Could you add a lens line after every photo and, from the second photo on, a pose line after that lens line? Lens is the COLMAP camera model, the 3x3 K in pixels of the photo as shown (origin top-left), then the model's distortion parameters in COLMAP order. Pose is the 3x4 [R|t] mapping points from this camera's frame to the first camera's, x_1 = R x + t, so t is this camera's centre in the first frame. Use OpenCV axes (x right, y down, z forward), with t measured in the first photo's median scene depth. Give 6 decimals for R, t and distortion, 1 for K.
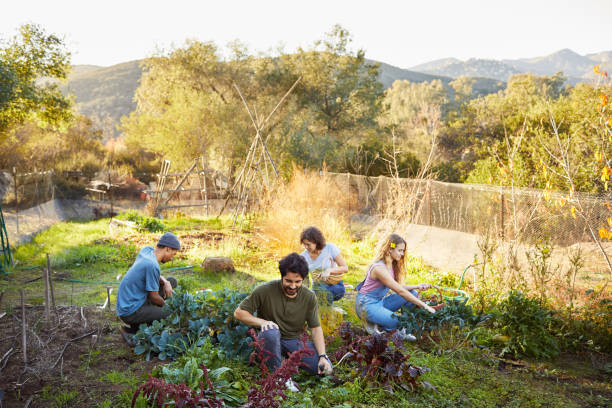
lens RADIAL K [[589.6, 0, 308.3], [0, 589.6, 211.8], [0, 0, 1]] dist [-0.091161, 0.102309]
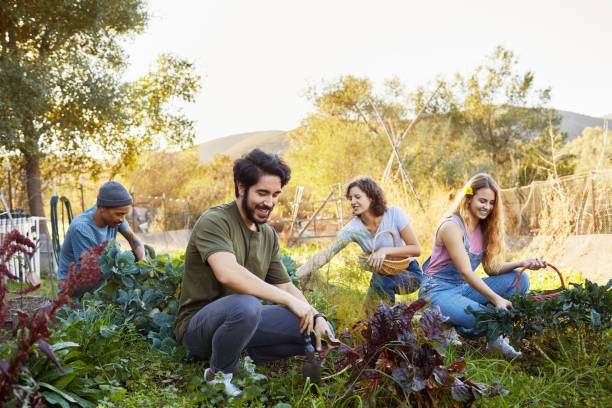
lens RADIAL K [[589.6, 0, 308.3], [0, 589.6, 211.8], [0, 0, 1]] dist [-0.091161, 0.102309]
pose [[0.953541, -0.017859, -0.300732, 0.049746], [-0.012436, 0.995057, -0.098522, 0.042651], [0.301005, 0.097685, 0.948606, 0.119775]]
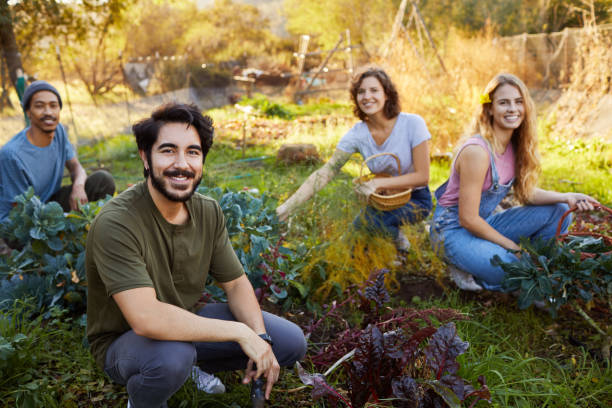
lens RADIAL K [[589.6, 0, 308.3], [0, 589.6, 211.8], [0, 0, 1]] dist [-0.091161, 0.102309]
pose [[0.945258, 0.027222, -0.325188, 0.045501], [0.030203, 0.984939, 0.170245, 0.018315], [0.324925, -0.170747, 0.930199, 0.165035]]
